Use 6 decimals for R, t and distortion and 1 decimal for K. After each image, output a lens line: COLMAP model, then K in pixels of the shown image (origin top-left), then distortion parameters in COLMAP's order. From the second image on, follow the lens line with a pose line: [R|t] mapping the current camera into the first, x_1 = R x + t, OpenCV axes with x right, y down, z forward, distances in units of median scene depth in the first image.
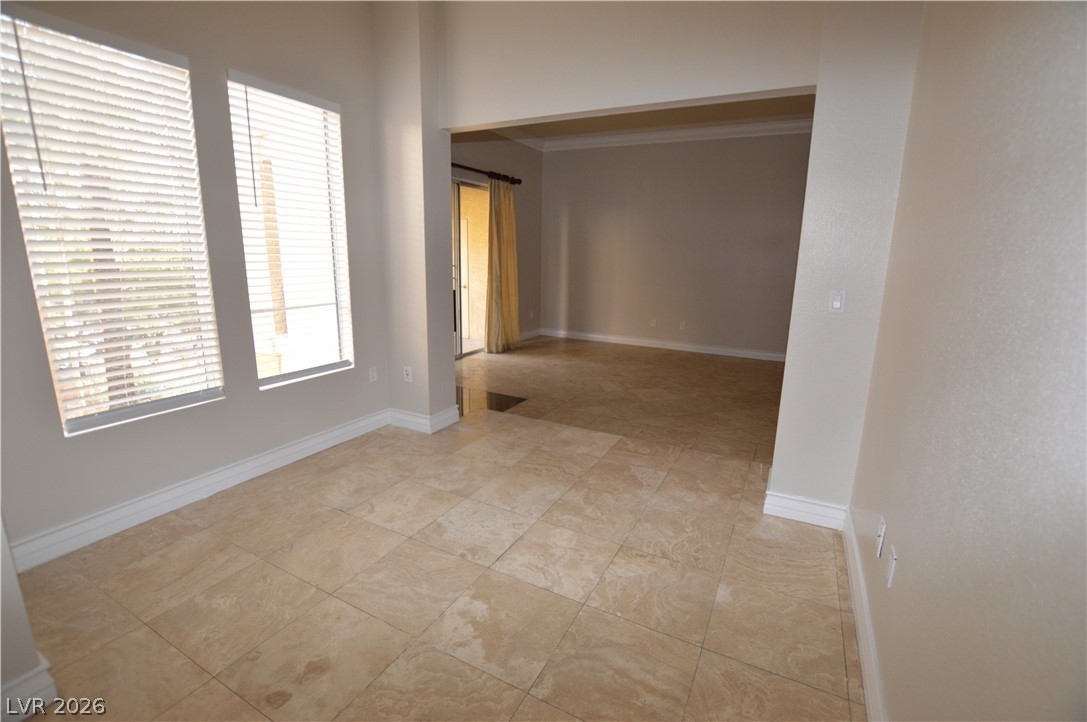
lens RADIAL K [[484.3, 0, 547.7], [0, 484.3, 359.8], [0, 0, 1]] dist [-0.028442, 0.001008]
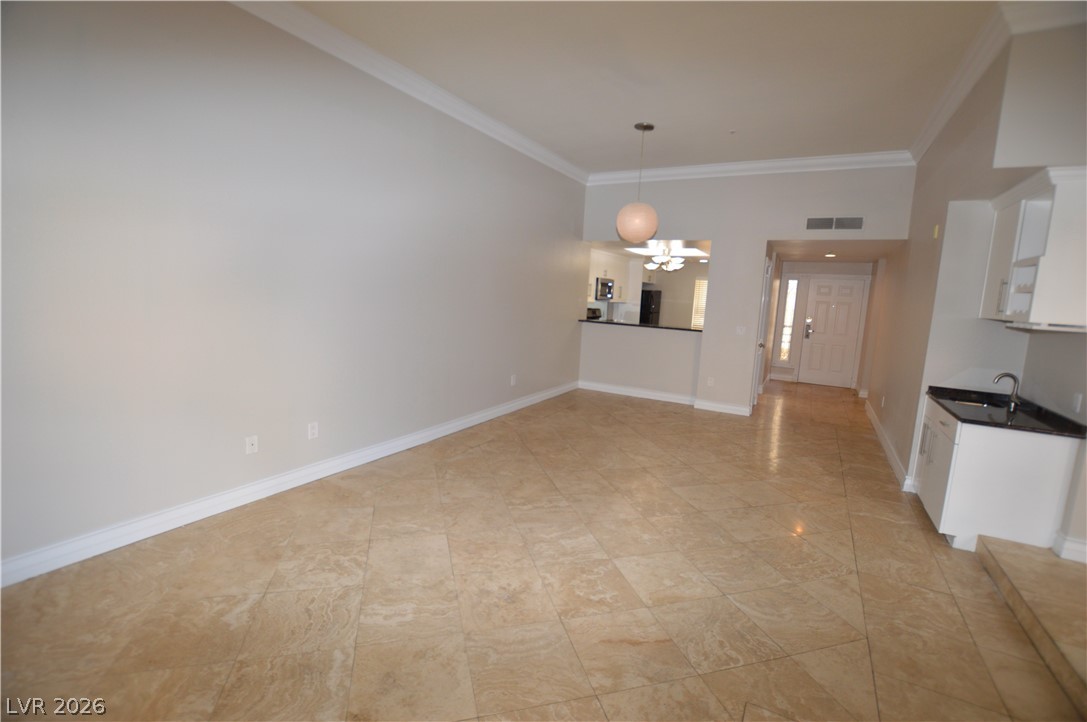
lens RADIAL K [[484.3, 0, 546.4], [0, 484.3, 358.6], [0, 0, 1]] dist [-0.028442, 0.001008]
pose [[0.033318, -0.154104, 0.987493, -0.461130], [0.168751, 0.974723, 0.146418, -0.450941], [-0.985095, 0.161762, 0.058481, 1.925785]]
